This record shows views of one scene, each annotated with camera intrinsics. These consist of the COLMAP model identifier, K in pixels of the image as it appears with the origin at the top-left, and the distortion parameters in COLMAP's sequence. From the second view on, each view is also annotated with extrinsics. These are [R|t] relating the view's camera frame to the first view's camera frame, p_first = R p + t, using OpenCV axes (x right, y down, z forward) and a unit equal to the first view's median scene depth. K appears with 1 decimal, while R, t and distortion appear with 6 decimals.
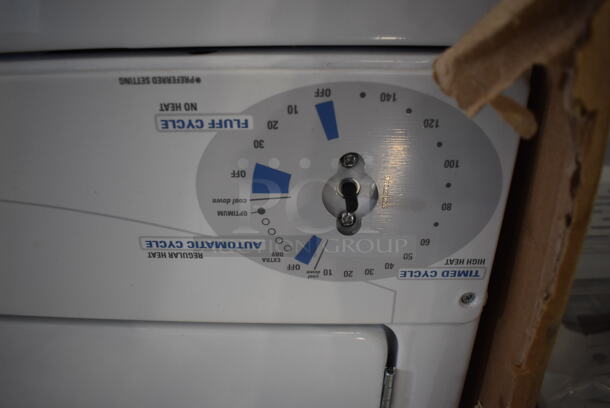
lens RADIAL K [[480.4, 0, 307.4], [0, 480.4, 206.8], [0, 0, 1]] dist [-0.106816, 0.009100]
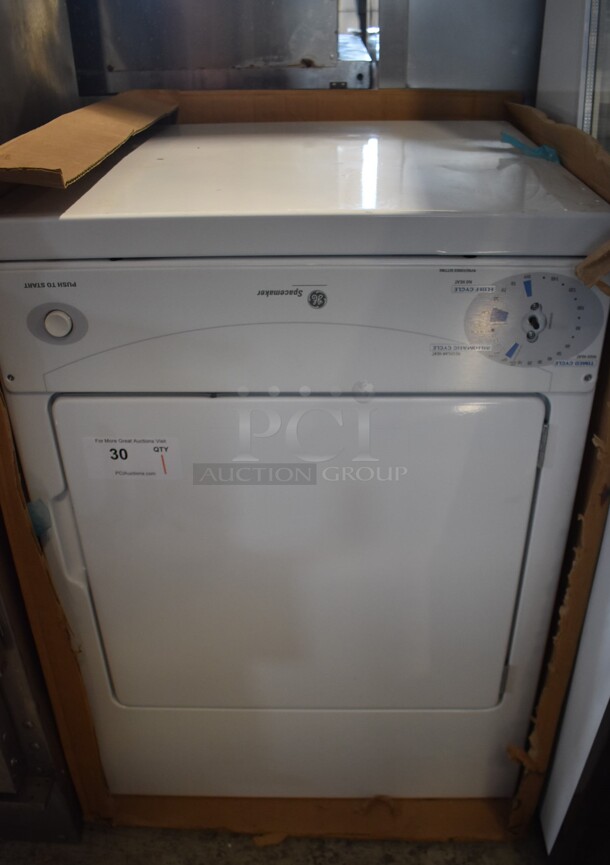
lens RADIAL K [[802.9, 0, 323.1], [0, 802.9, 470.6], [0, 0, 1]] dist [-0.105406, 0.000000]
pose [[0.999974, -0.006975, 0.001873, -0.870866], [0.006837, 0.997818, 0.065672, 0.398387], [-0.002327, -0.065658, 0.997839, -2.609313]]
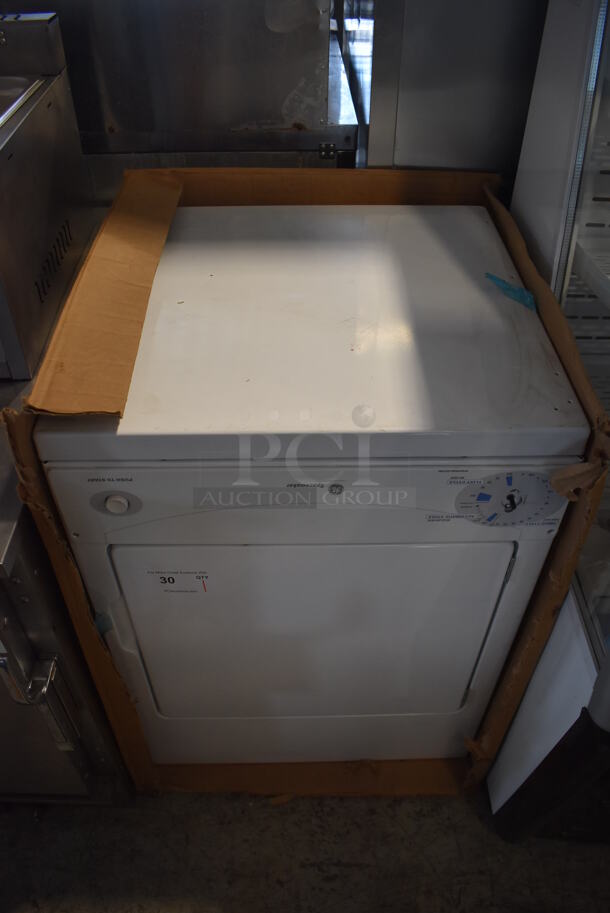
lens RADIAL K [[719.0, 0, 308.5], [0, 719.0, 451.2], [0, 0, 1]] dist [-0.106816, 0.009100]
pose [[0.998871, -0.021650, 0.042291, -1.188506], [0.009980, 0.965895, 0.258743, -1.312181], [-0.046450, -0.258029, 0.965020, -2.672211]]
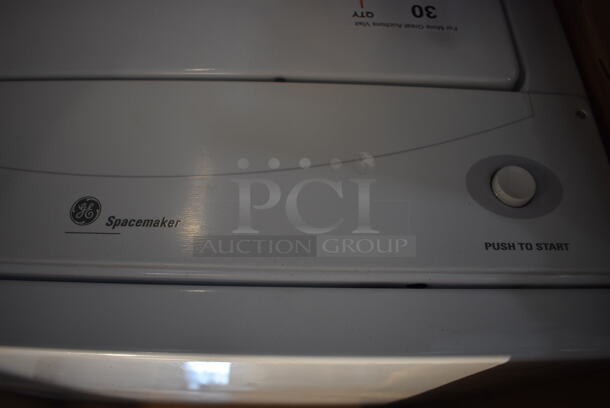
lens RADIAL K [[480.4, 0, 307.1], [0, 480.4, 205.4], [0, 0, 1]] dist [-0.106816, 0.009100]
pose [[-0.999906, -0.011985, 0.006687, -1.492014], [0.011748, -0.999337, -0.034447, -0.058705], [0.007096, -0.034366, 0.999384, -0.301188]]
